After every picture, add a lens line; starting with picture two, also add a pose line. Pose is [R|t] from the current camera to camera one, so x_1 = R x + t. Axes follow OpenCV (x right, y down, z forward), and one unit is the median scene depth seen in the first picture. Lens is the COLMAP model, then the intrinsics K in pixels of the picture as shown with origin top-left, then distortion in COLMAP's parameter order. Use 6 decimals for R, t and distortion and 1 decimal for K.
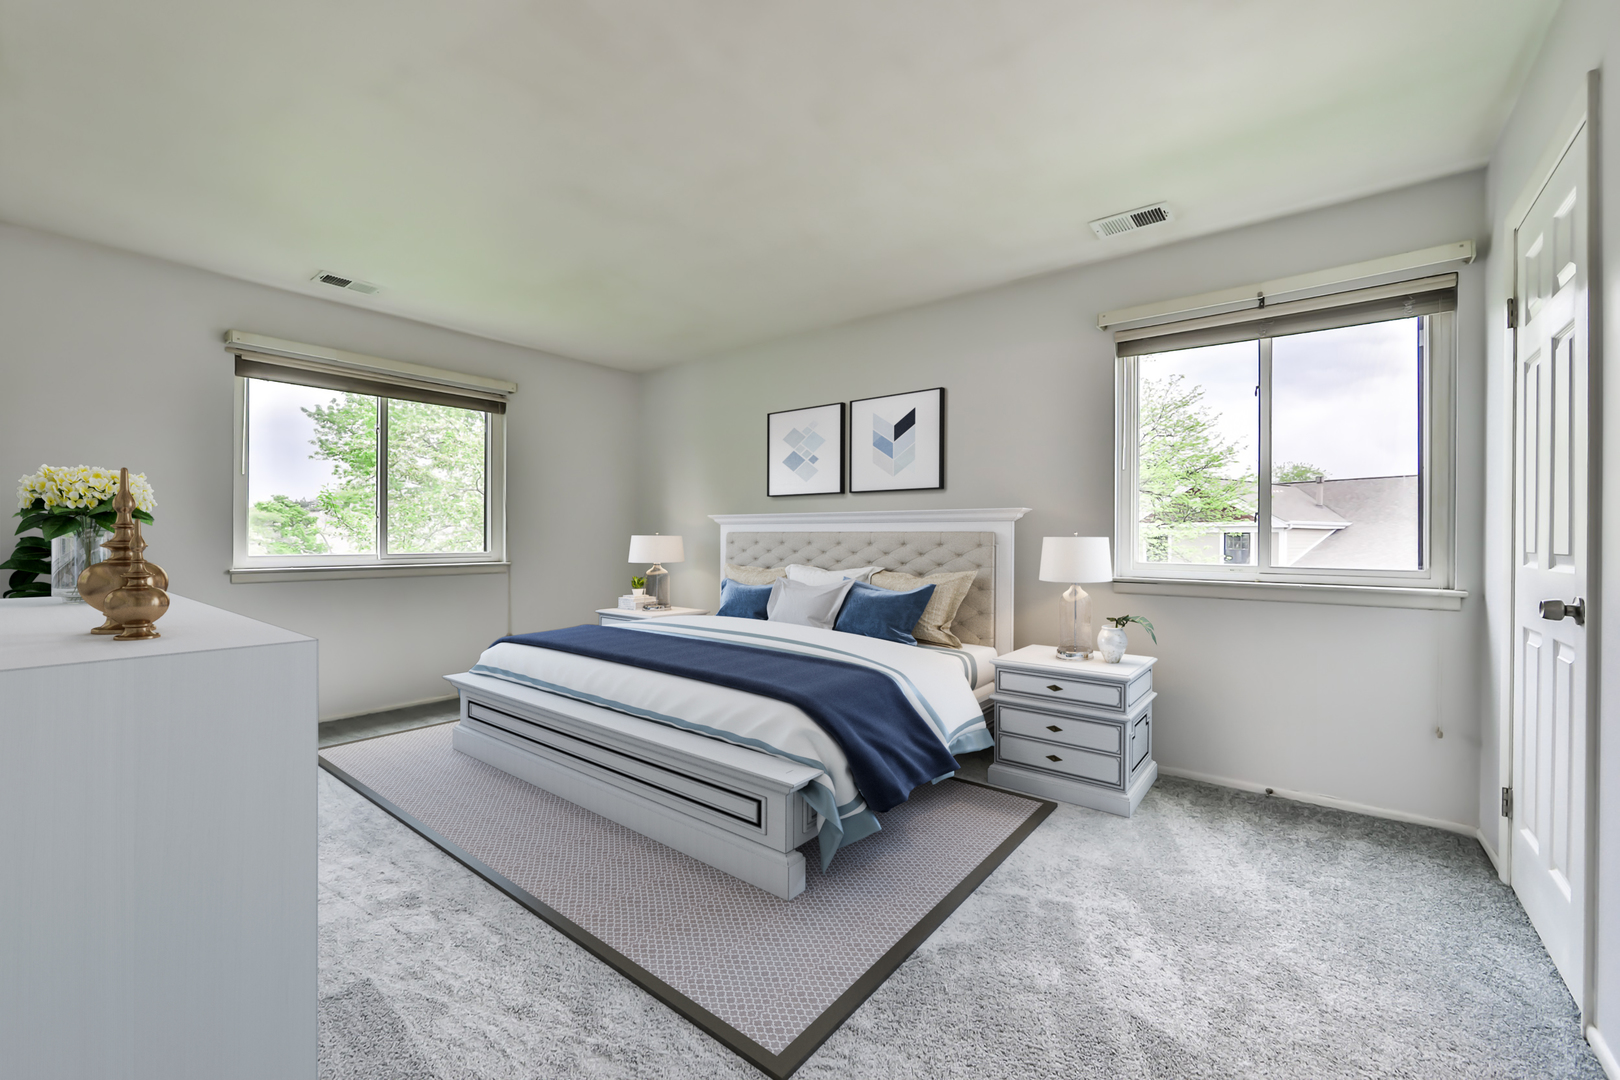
lens RADIAL K [[642.6, 0, 804.9], [0, 642.6, 539.7], [0, 0, 1]] dist [-0.002365, -0.000261]
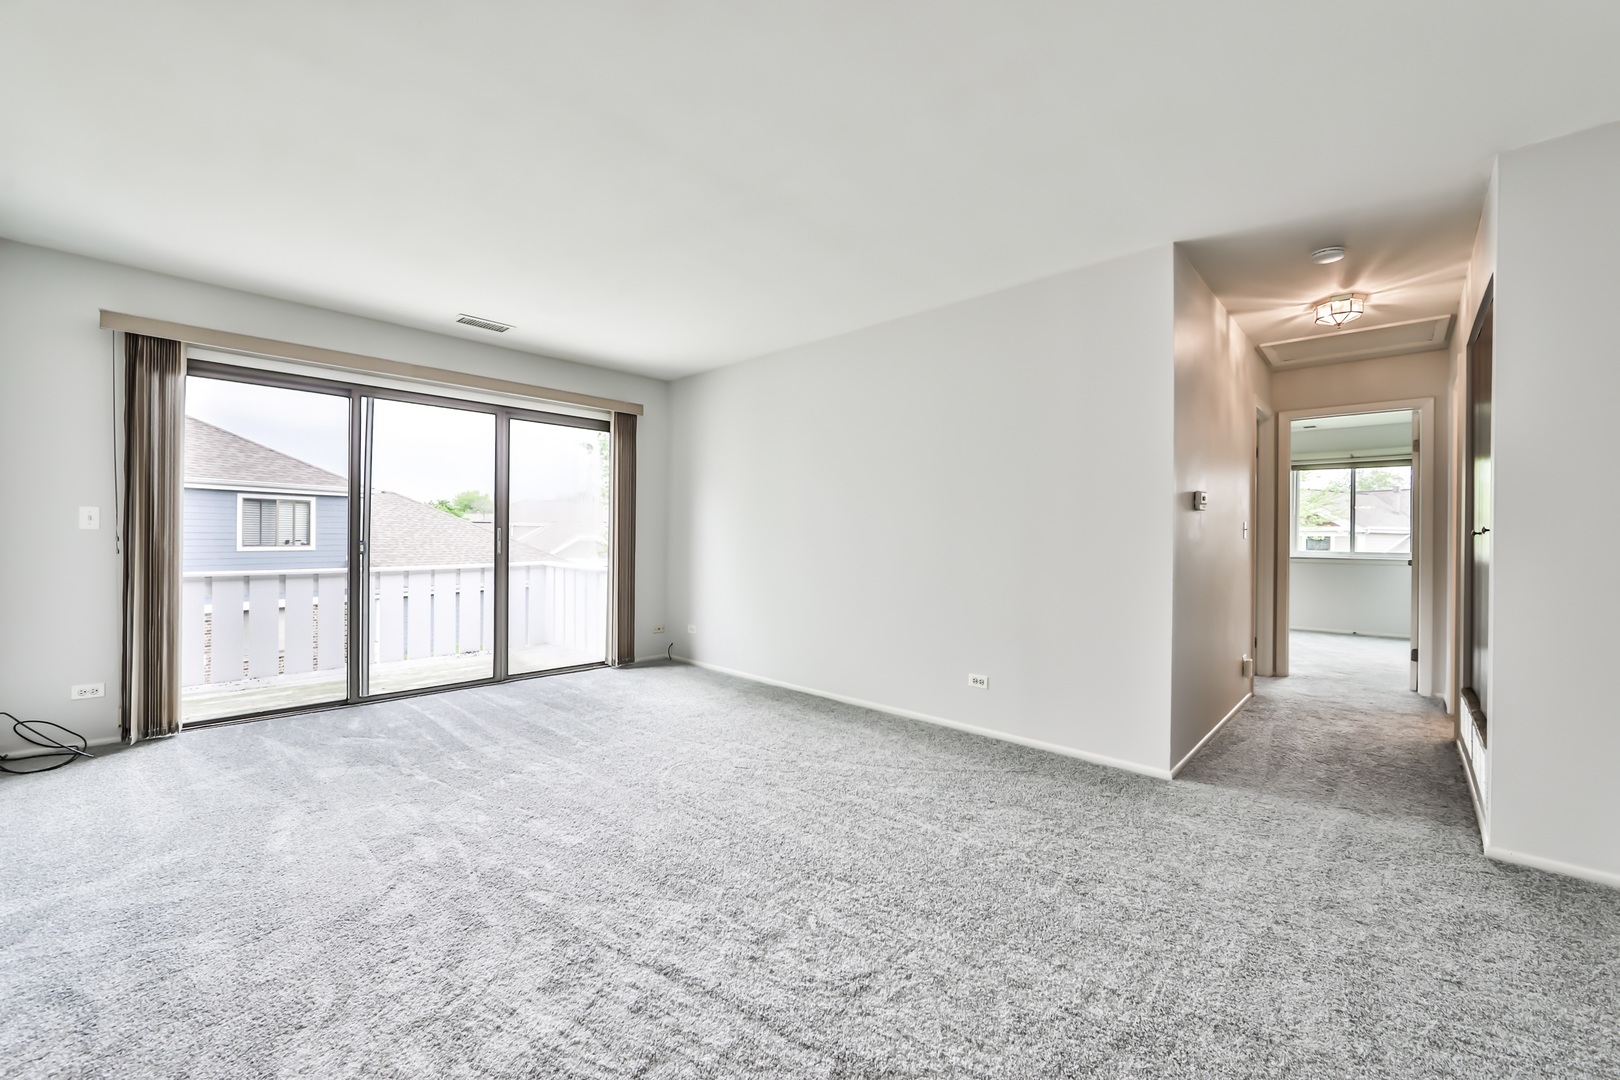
lens RADIAL K [[642.6, 0, 804.9], [0, 642.6, 539.7], [0, 0, 1]] dist [-0.002365, -0.000261]
pose [[0.997195, 0.007290, -0.074498, -1.252739], [-0.007002, 0.999967, 0.004132, -0.028898], [0.074526, -0.003599, 0.997213, -1.690190]]
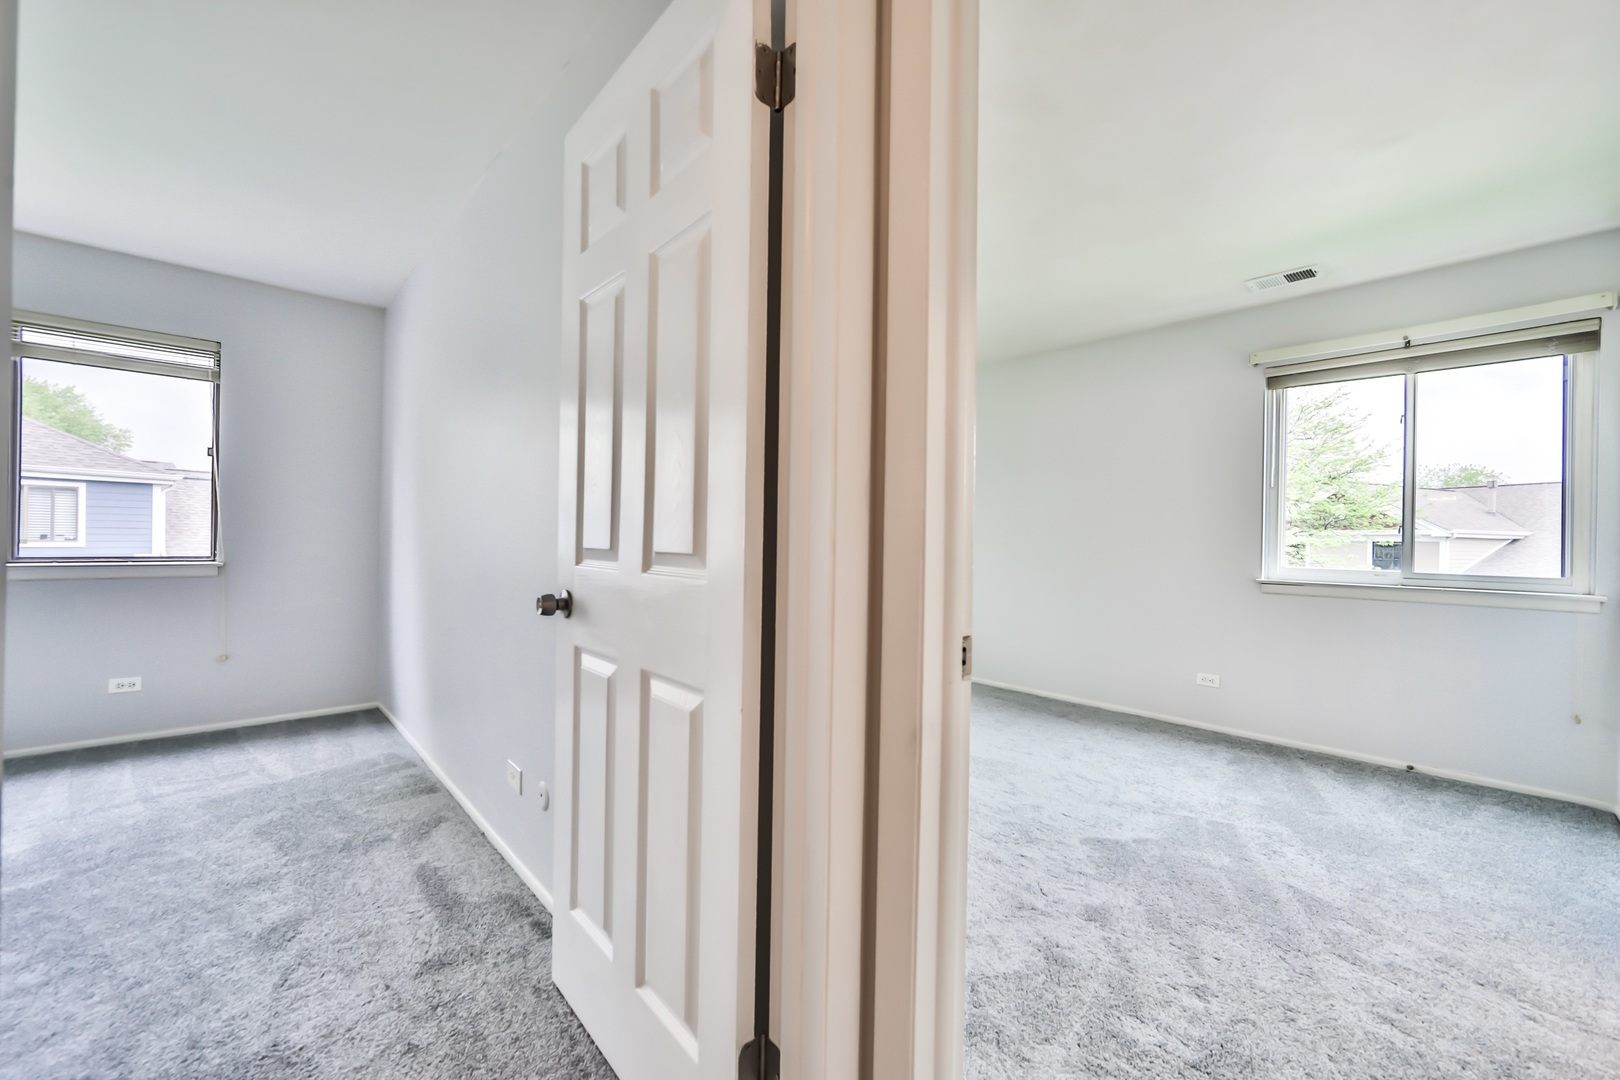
lens RADIAL K [[630.3, 0, 810.0], [0, 630.3, 540.0], [0, 0, 1]] dist [0.000424, 0.000149]
pose [[0.988624, 0.013058, -0.149838, -0.187814], [-0.013535, 0.999906, -0.002170, 0.000538], [0.149796, 0.004174, 0.988708, -0.299880]]
